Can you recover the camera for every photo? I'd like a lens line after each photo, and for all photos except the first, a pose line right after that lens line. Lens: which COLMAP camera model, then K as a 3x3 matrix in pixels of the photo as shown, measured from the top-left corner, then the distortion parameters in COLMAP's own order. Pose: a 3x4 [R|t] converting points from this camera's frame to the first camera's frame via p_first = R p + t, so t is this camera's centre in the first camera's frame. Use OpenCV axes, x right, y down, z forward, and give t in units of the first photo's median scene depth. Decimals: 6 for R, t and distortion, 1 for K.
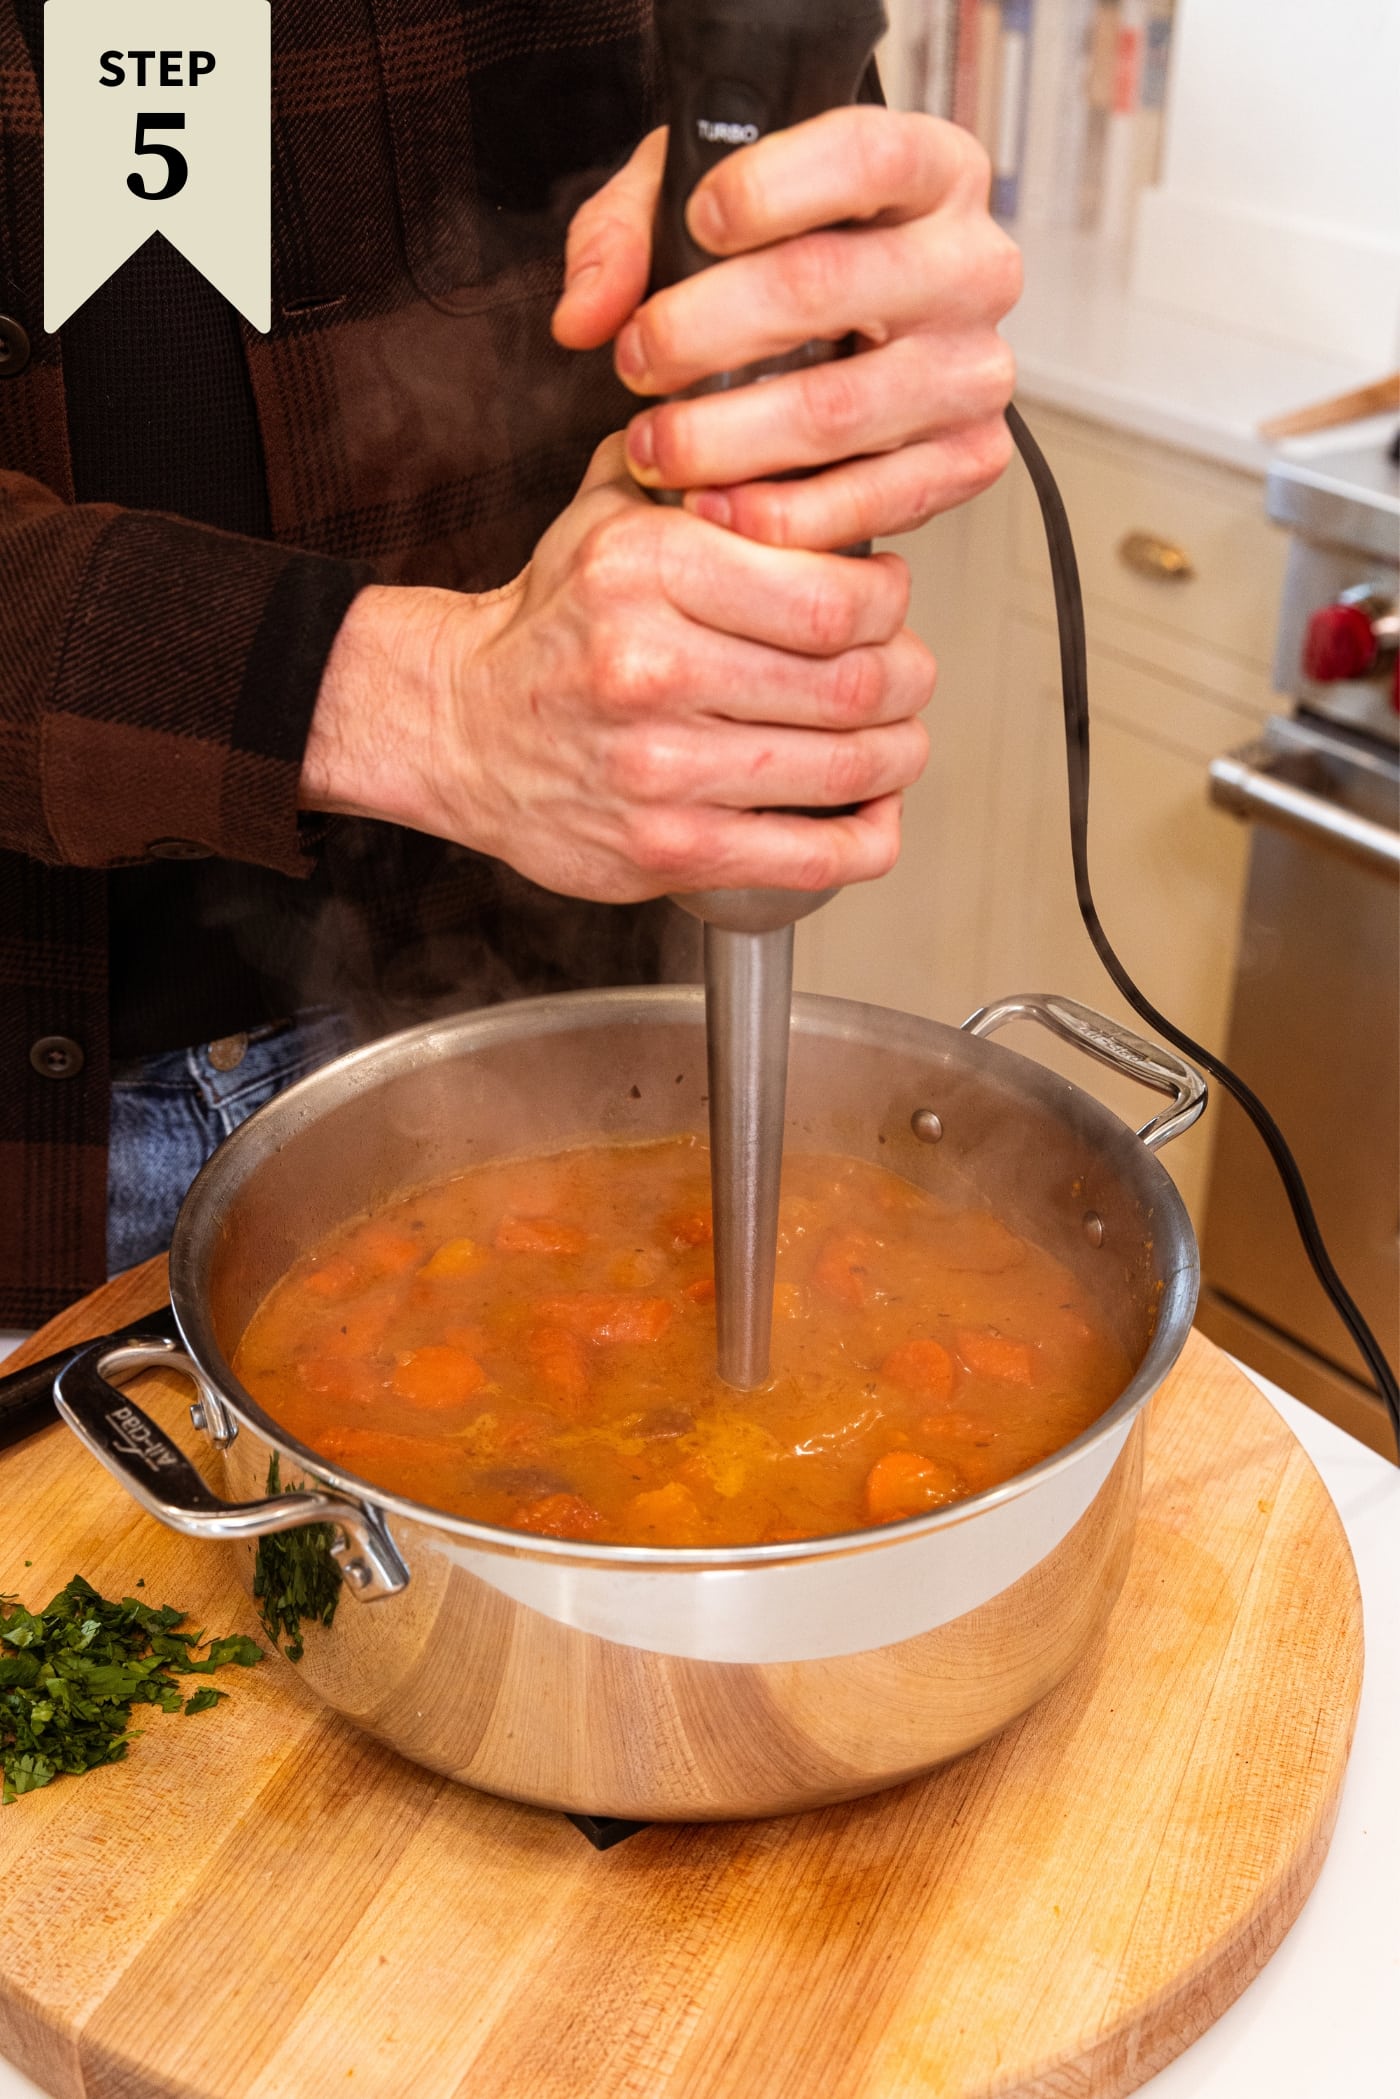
lens RADIAL K [[2690.4, 0, 700.0], [0, 2690.4, 1049.5], [0, 0, 1]] dist [0.045224, 0.094671]
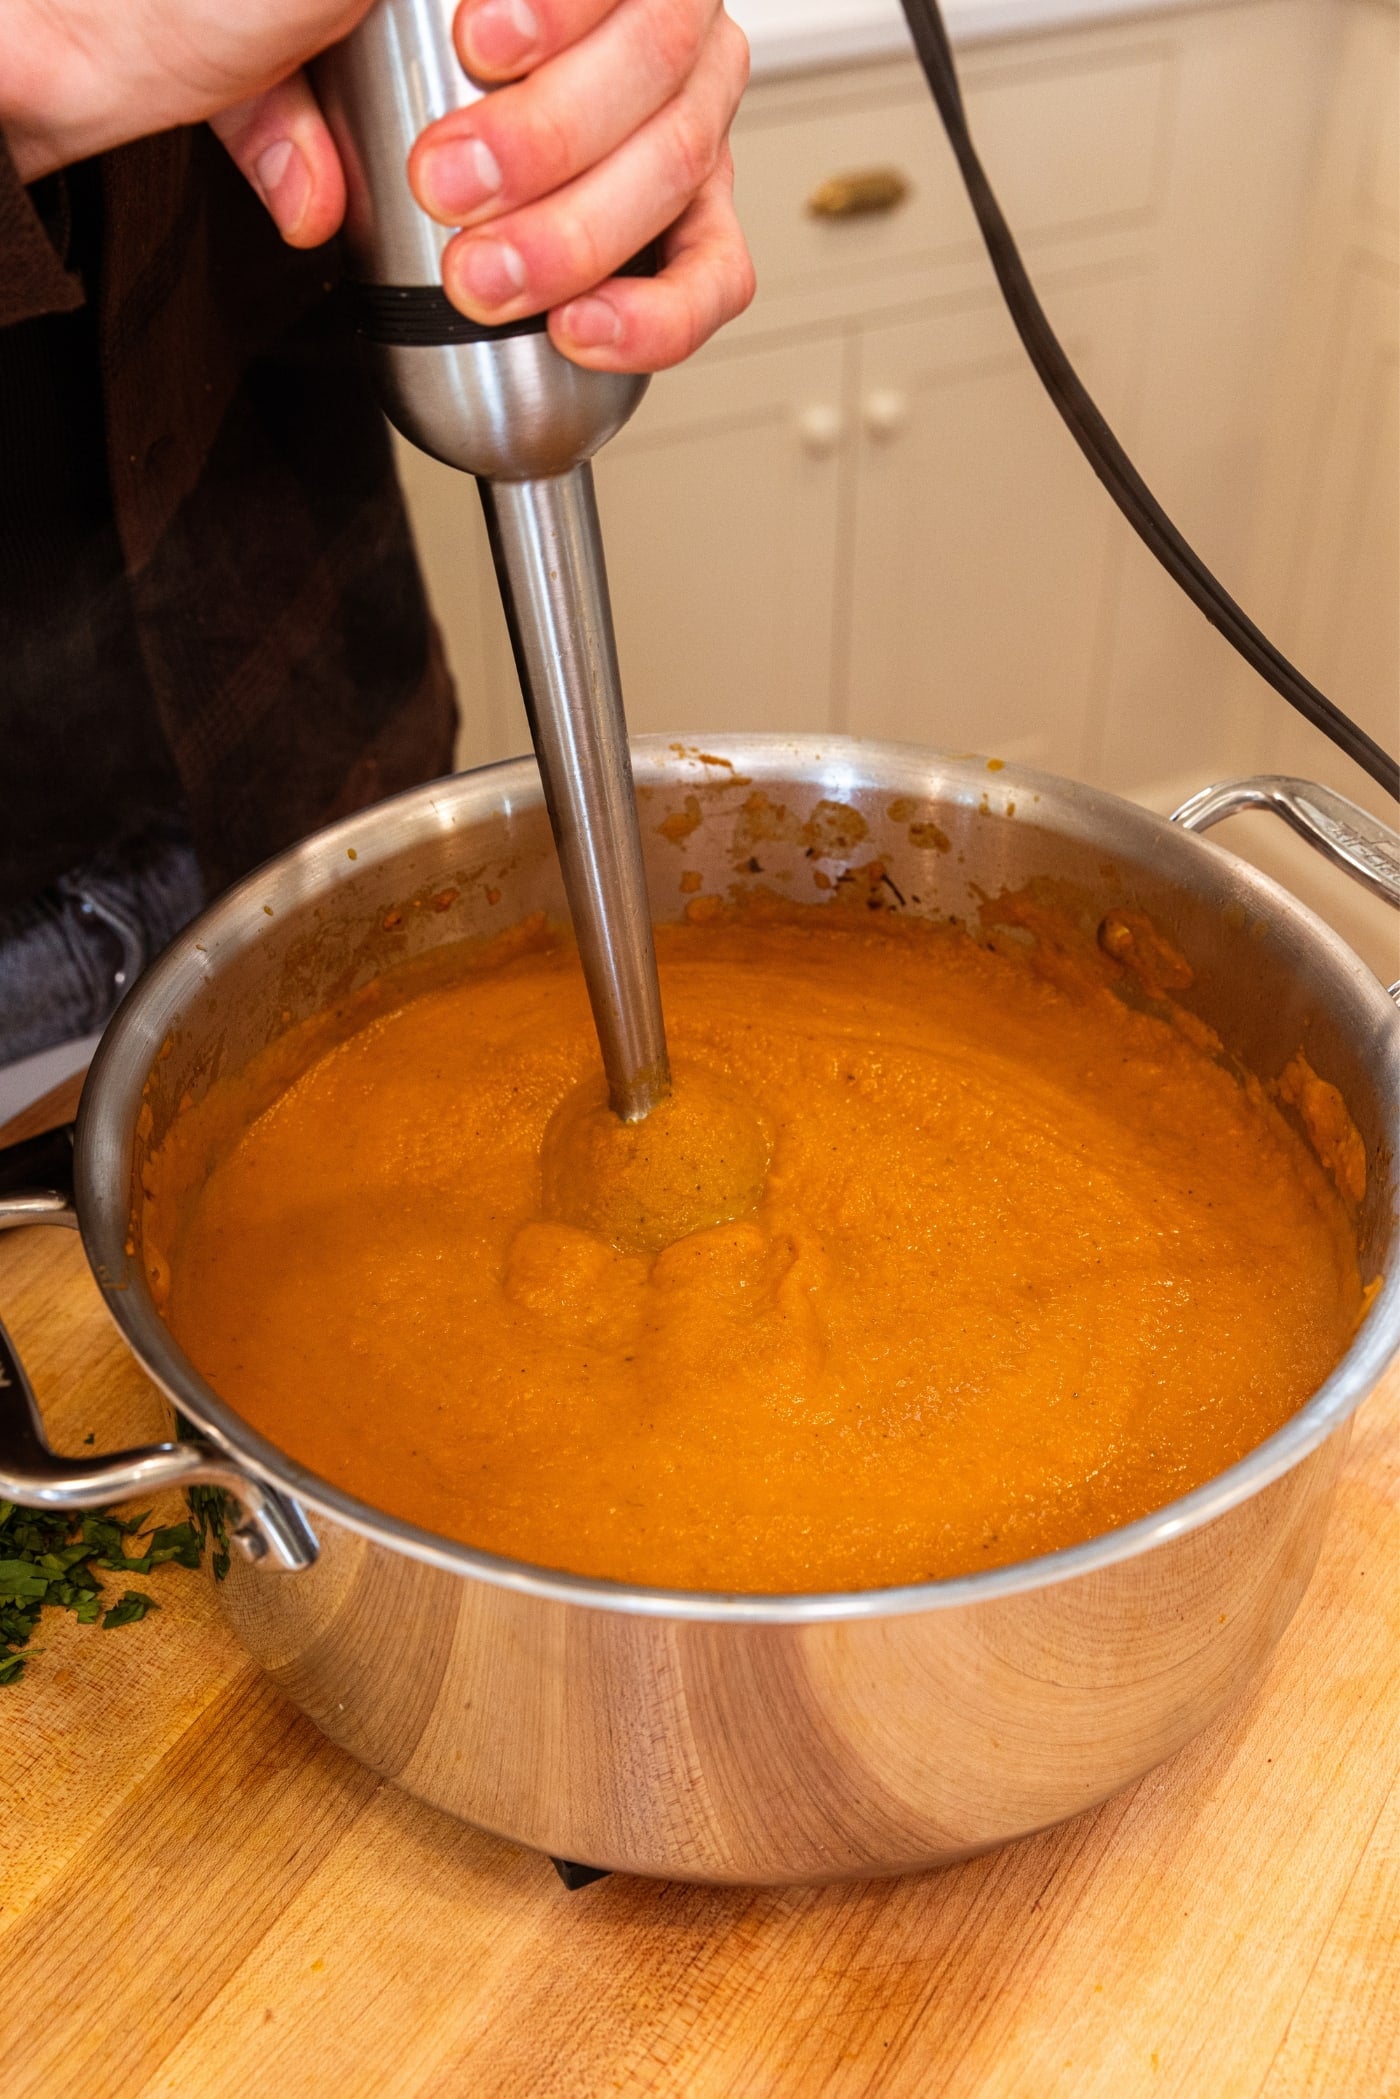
lens RADIAL K [[2546.6, 0, 642.0], [0, 2546.6, 1049.2], [0, 0, 1]] dist [0.018678, 0.013408]
pose [[0.987231, 0.077691, -0.139068, 0.067255], [-0.056666, 0.987178, 0.149225, -0.052724], [0.148879, -0.139439, 0.978975, 0.322159]]
